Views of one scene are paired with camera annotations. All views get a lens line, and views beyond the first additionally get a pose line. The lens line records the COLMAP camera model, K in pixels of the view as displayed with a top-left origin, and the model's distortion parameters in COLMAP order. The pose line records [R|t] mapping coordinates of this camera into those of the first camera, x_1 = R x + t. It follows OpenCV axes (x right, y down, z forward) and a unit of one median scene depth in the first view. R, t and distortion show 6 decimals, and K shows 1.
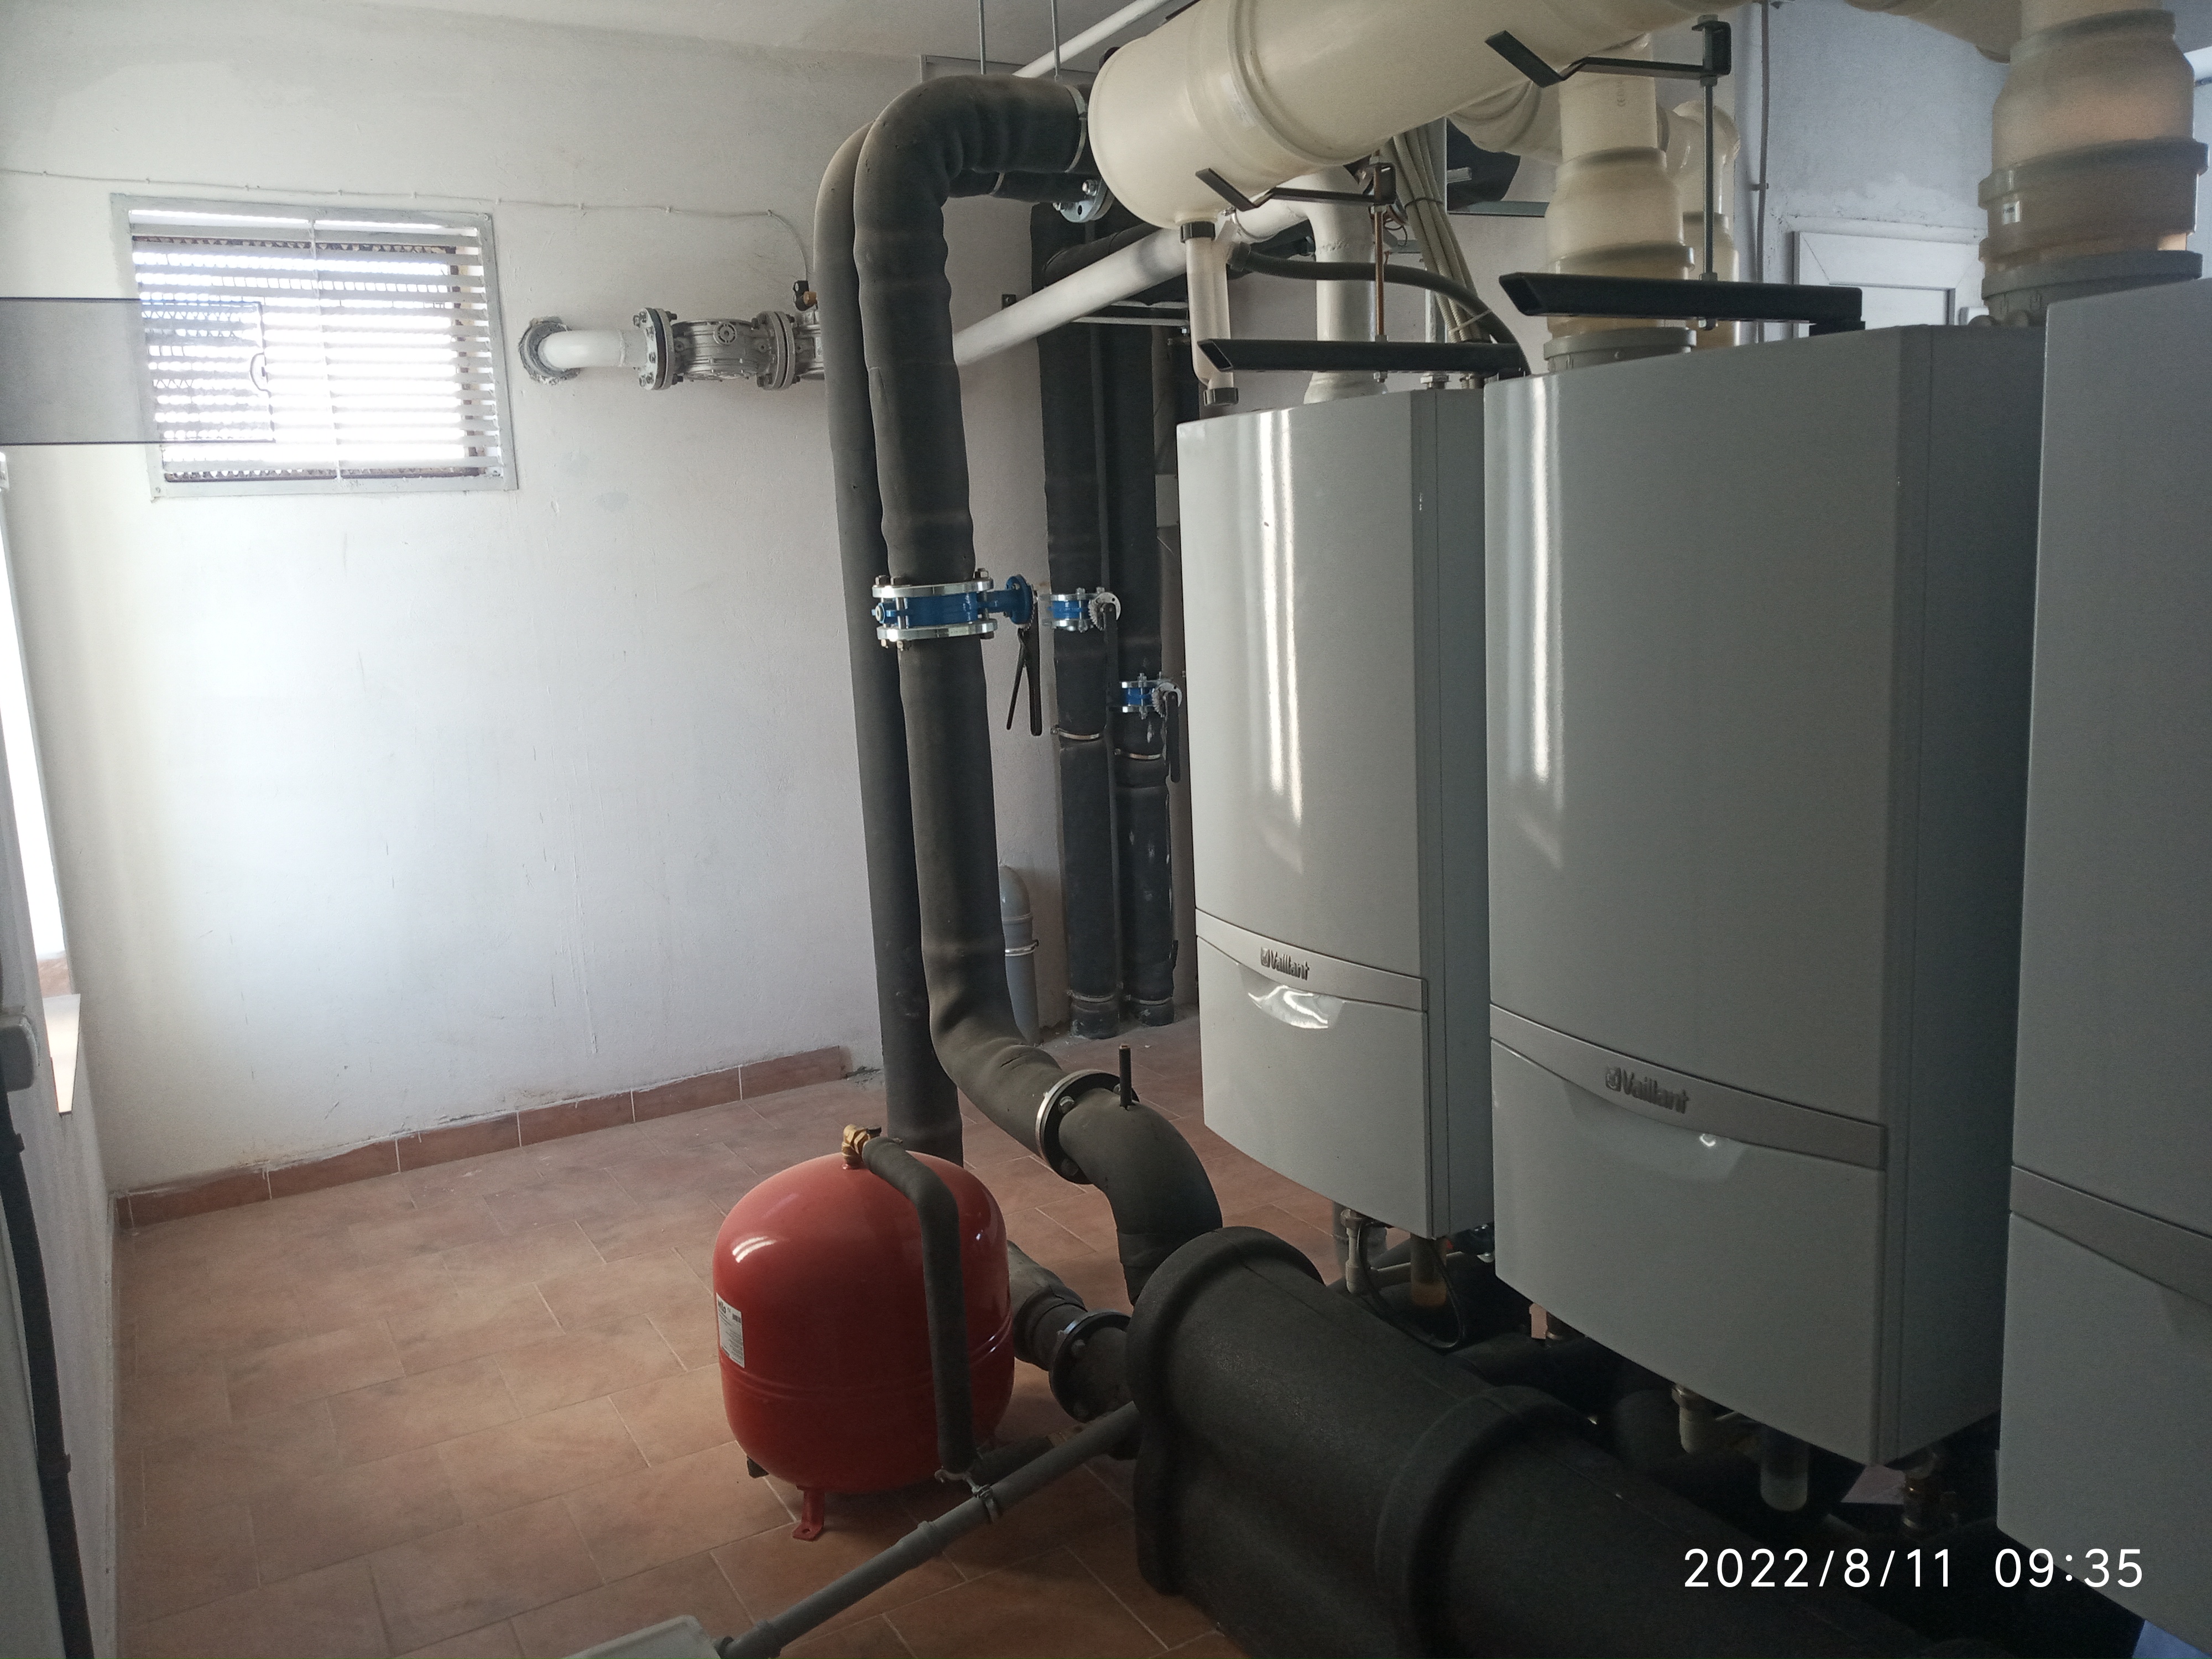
lens RADIAL K [[1706.8, 0, 1108.1], [0, 1706.8, 812.9], [0, 0, 1]] dist [0.004916, -0.004888]
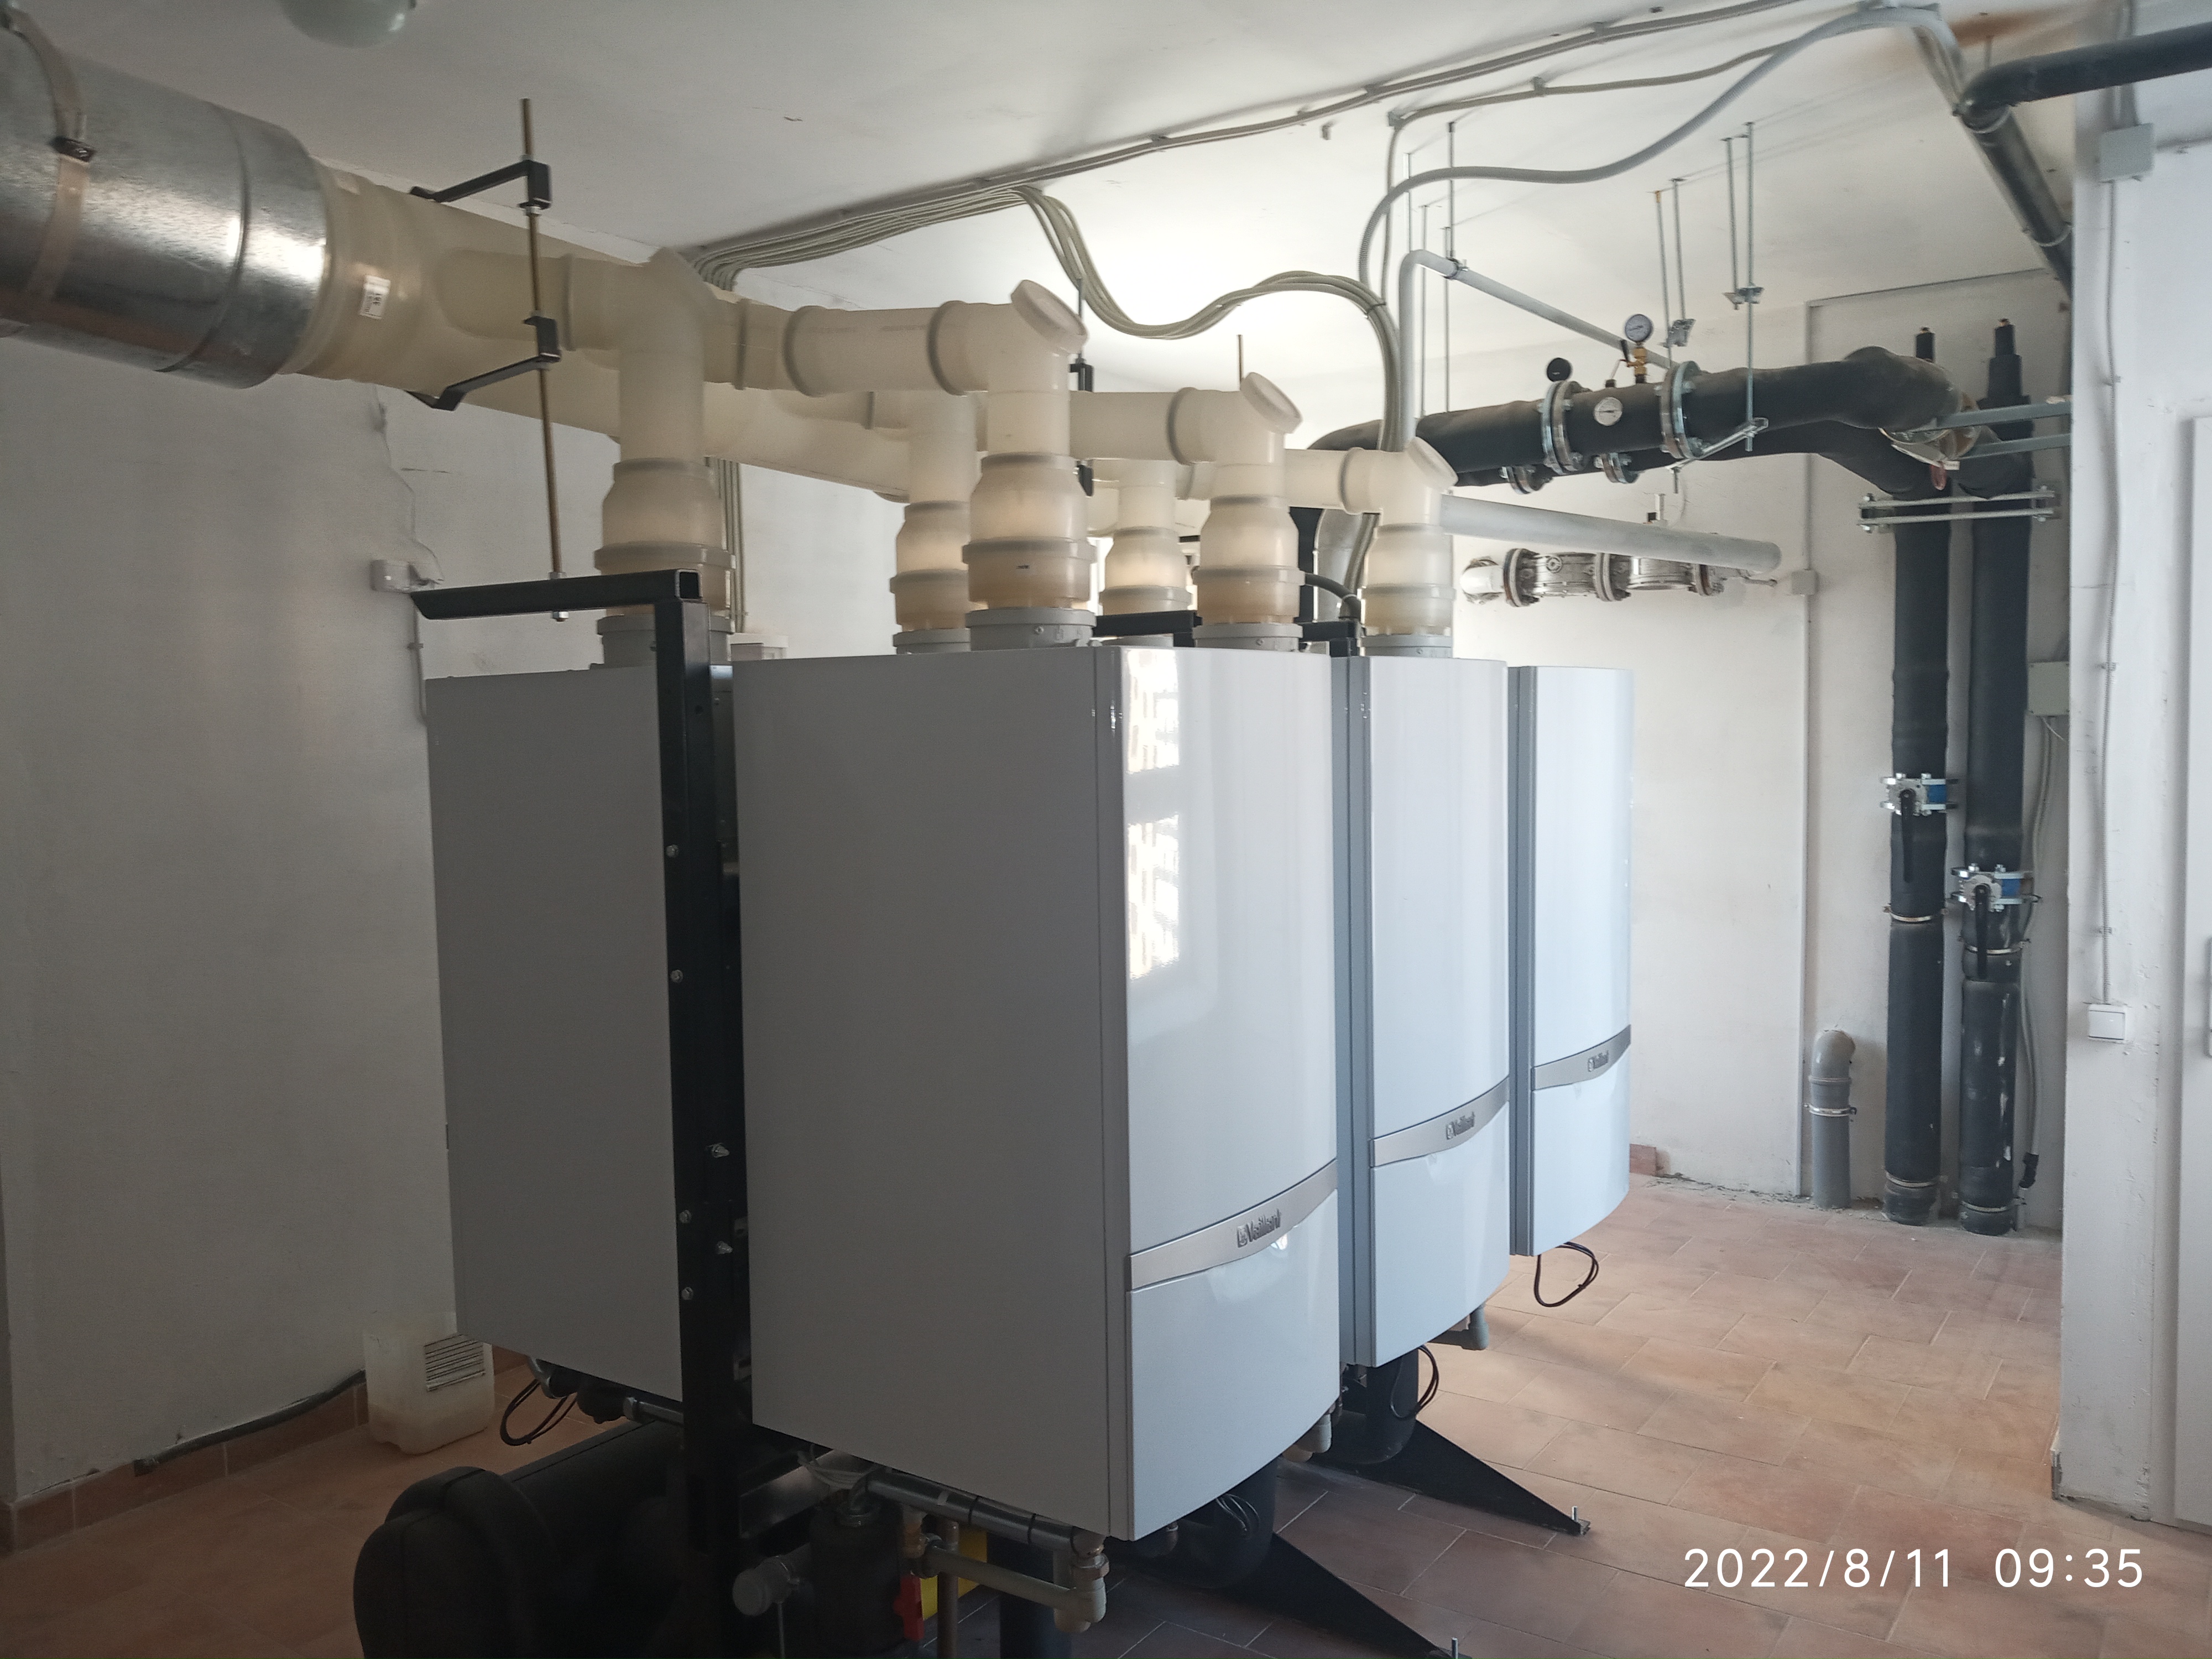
lens RADIAL K [[1706.8, 0, 1108.1], [0, 1706.8, 812.9], [0, 0, 1]] dist [0.004916, -0.004888]
pose [[0.425921, 0.091586, -0.900113, 0.701620], [-0.144309, 0.989004, 0.032345, -0.072119], [0.893177, 0.116117, 0.434455, 0.132787]]
